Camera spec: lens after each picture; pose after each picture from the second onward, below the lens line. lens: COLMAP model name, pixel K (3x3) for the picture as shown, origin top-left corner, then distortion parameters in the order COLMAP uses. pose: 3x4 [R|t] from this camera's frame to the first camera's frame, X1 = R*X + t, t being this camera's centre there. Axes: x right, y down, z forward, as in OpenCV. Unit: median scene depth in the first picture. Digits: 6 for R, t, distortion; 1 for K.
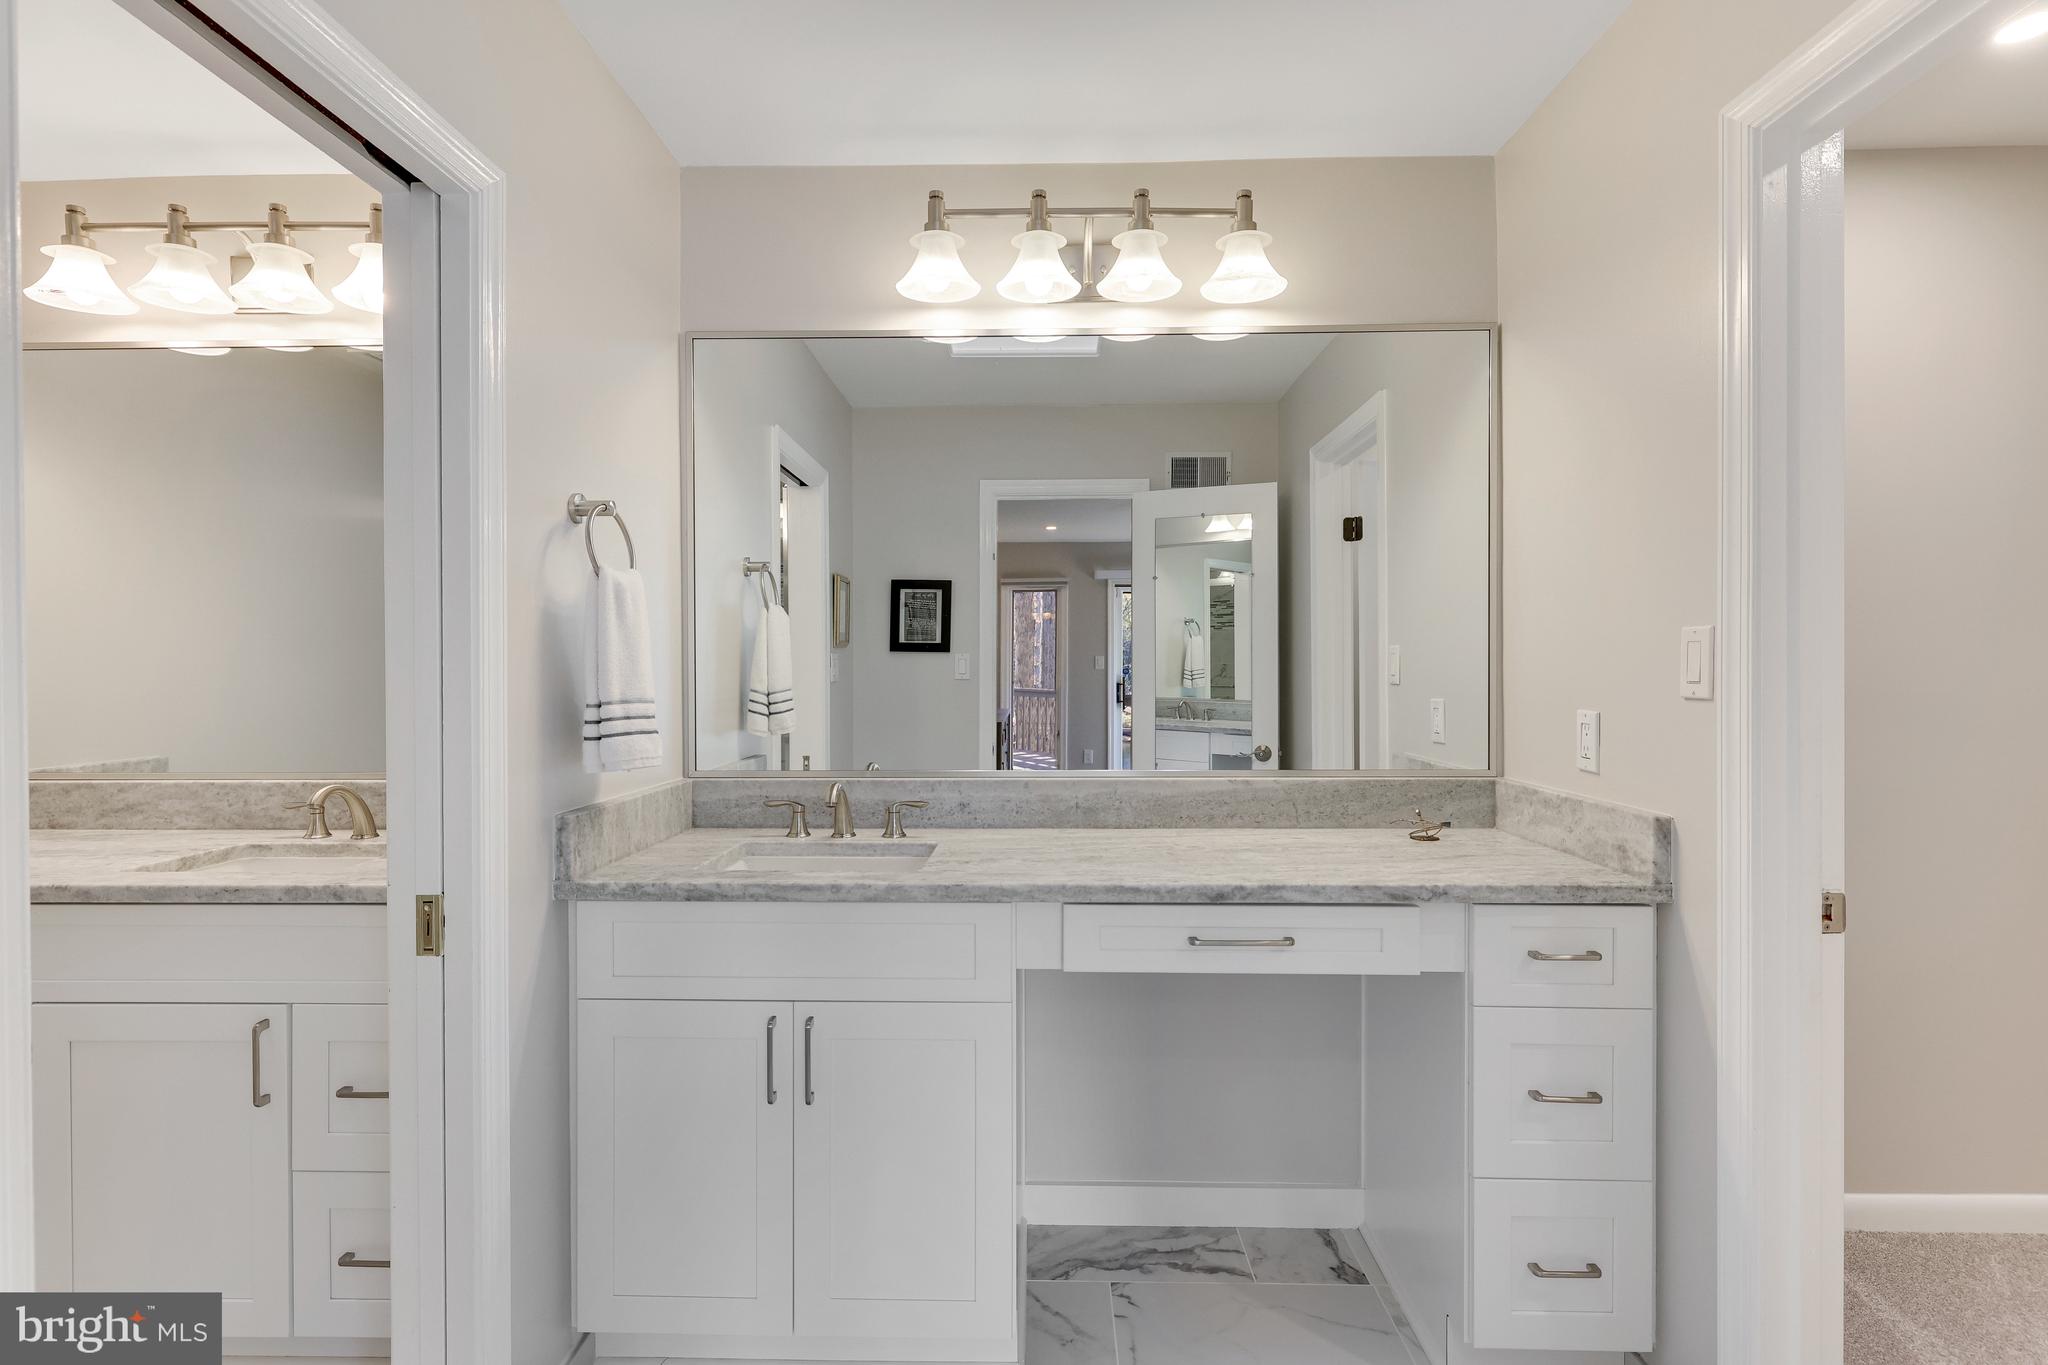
lens RADIAL K [[882.2, 0, 1007.0], [0, 882.2, 672.4], [0, 0, 1]] dist [0.000756, -0.000370]
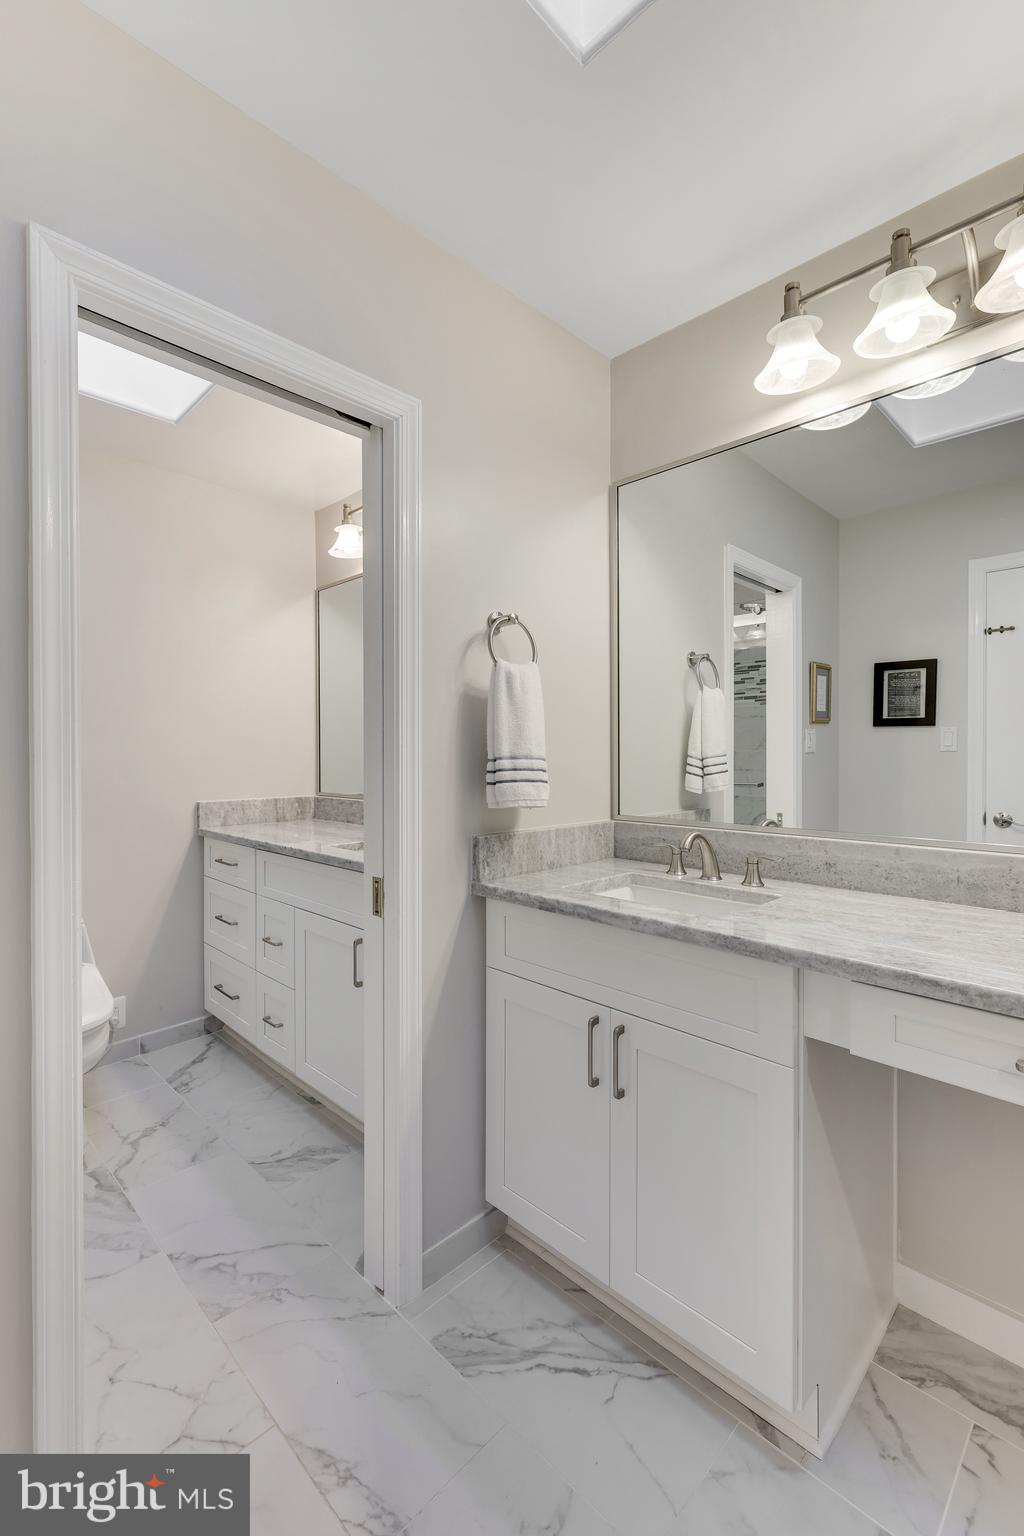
lens RADIAL K [[645.4, 0, 514.9], [0, 645.4, 751.1], [0, 0, 1]] dist [0.001324, -0.000079]
pose [[0.749177, 0.001646, -0.662367, 0.184541], [-0.000595, 0.999998, 0.001813, 0.016457], [0.662369, -0.000964, 0.749177, 0.194666]]
